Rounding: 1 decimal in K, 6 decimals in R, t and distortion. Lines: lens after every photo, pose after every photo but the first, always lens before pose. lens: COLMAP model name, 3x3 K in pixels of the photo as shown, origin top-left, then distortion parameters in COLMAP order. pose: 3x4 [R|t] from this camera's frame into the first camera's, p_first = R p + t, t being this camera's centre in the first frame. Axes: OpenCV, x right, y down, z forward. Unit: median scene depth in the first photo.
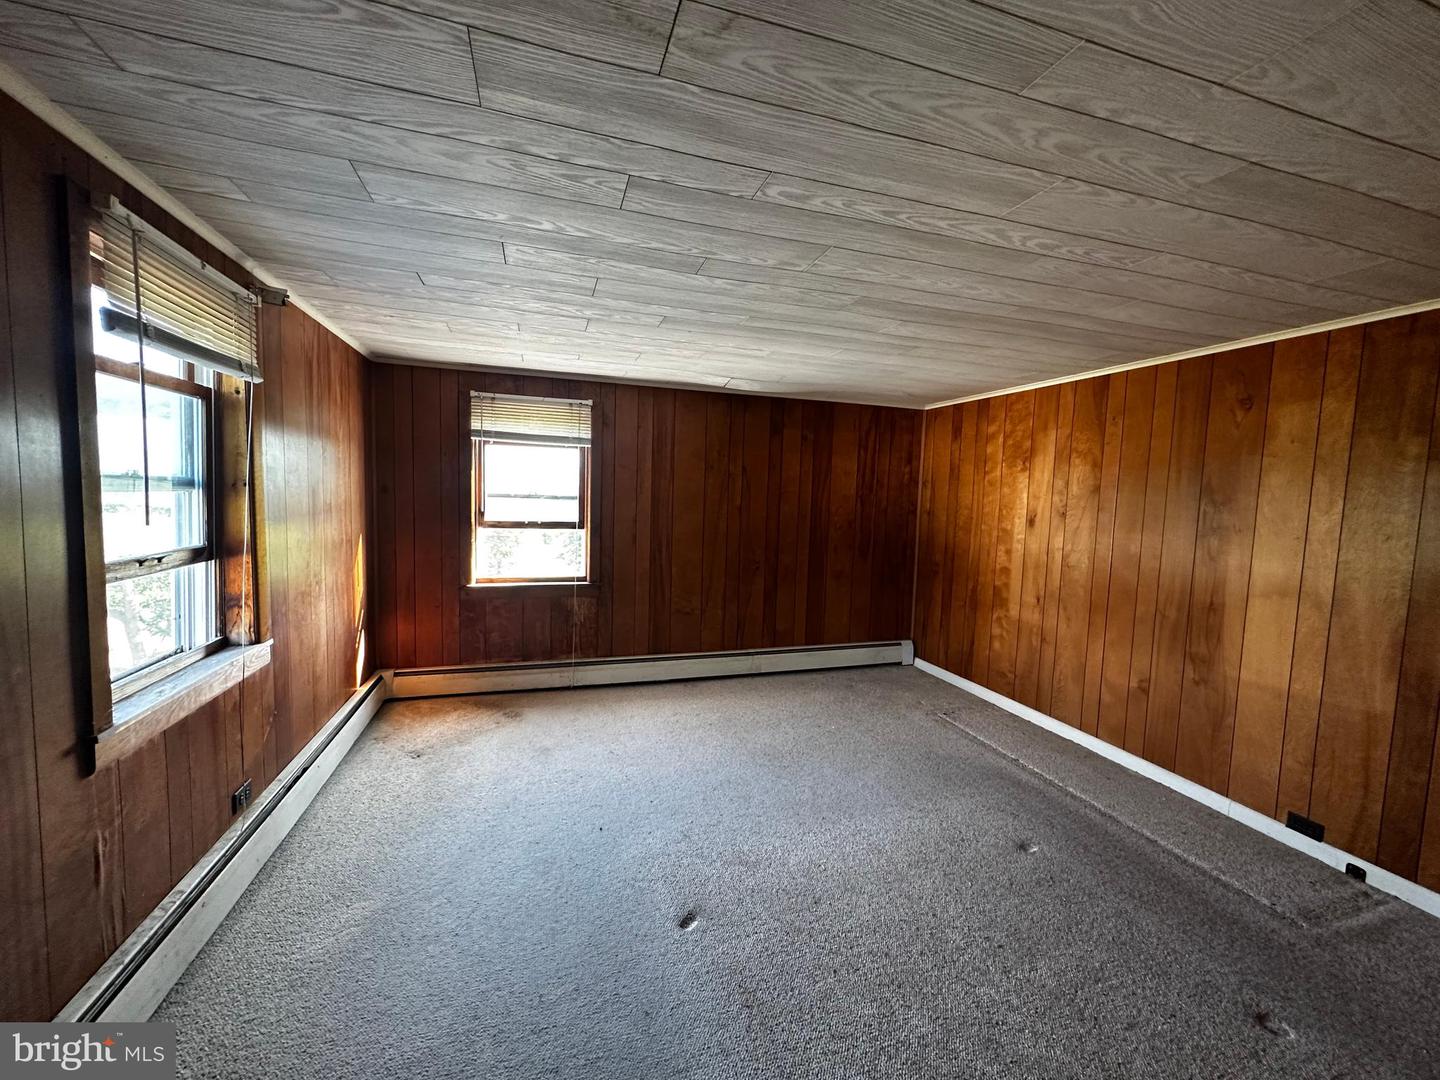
lens RADIAL K [[576.0, 0, 720.2], [0, 576.0, 538.4], [0, 0, 1]] dist [-0.002698, -0.000039]
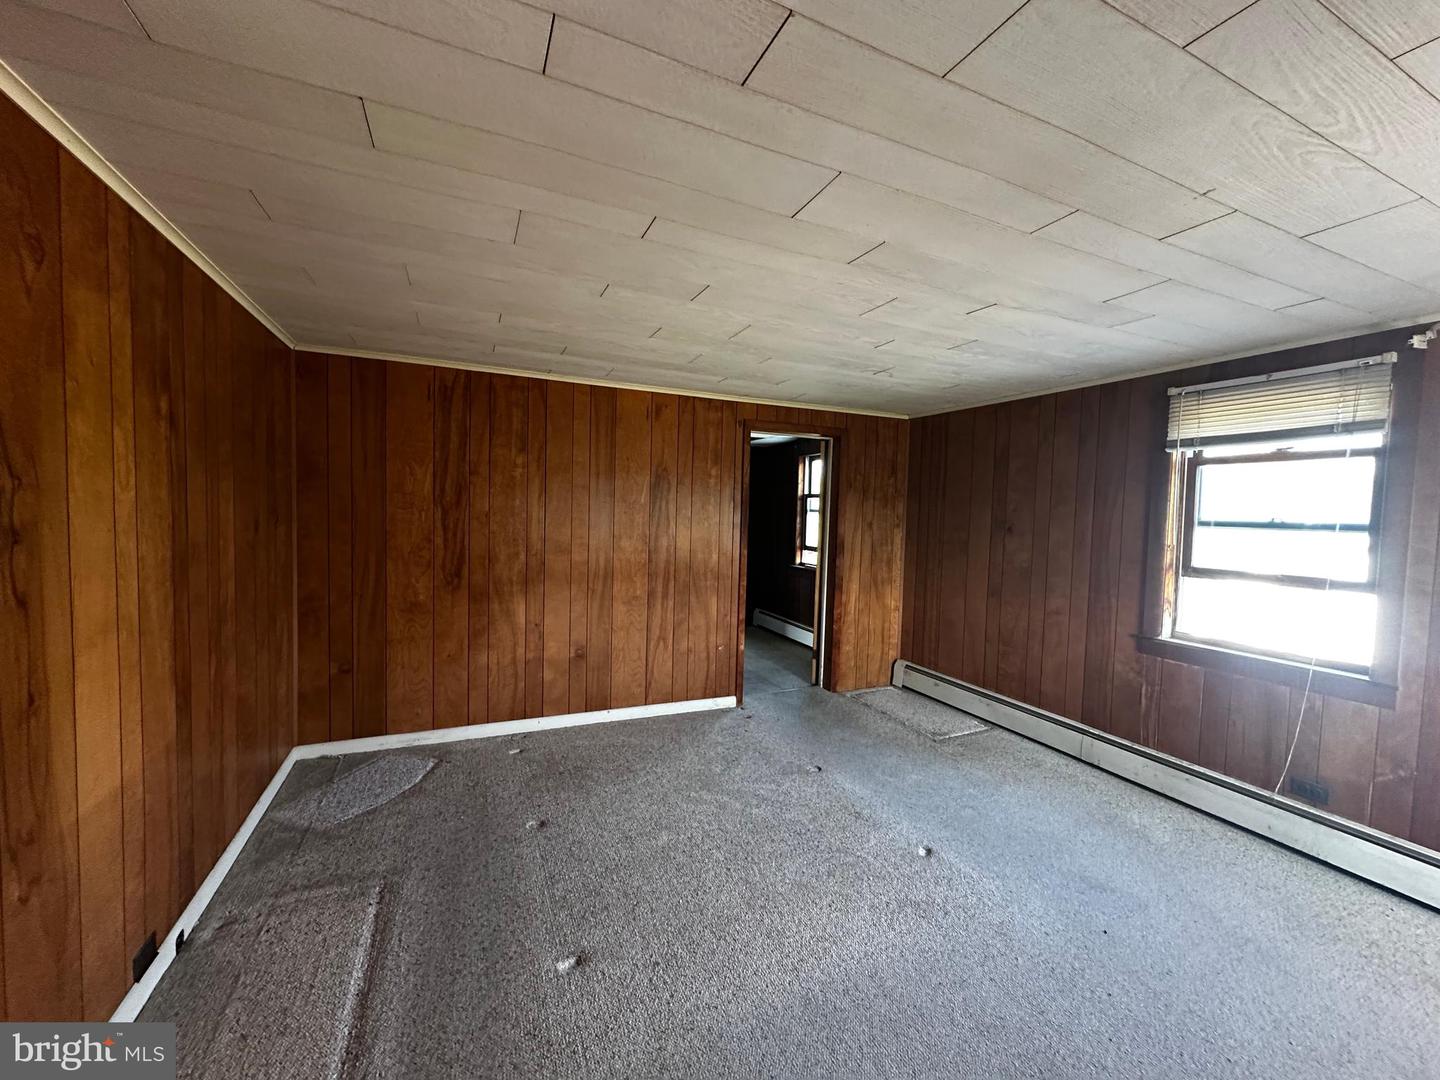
lens RADIAL K [[576.0, 0, 720.2], [0, 576.0, 538.4], [0, 0, 1]] dist [-0.002698, -0.000039]
pose [[-0.991558, -0.052296, -0.118652, 0.490317], [-0.067374, 0.989631, 0.126855, -0.117128], [0.110787, 0.133778, -0.984799, 1.780892]]
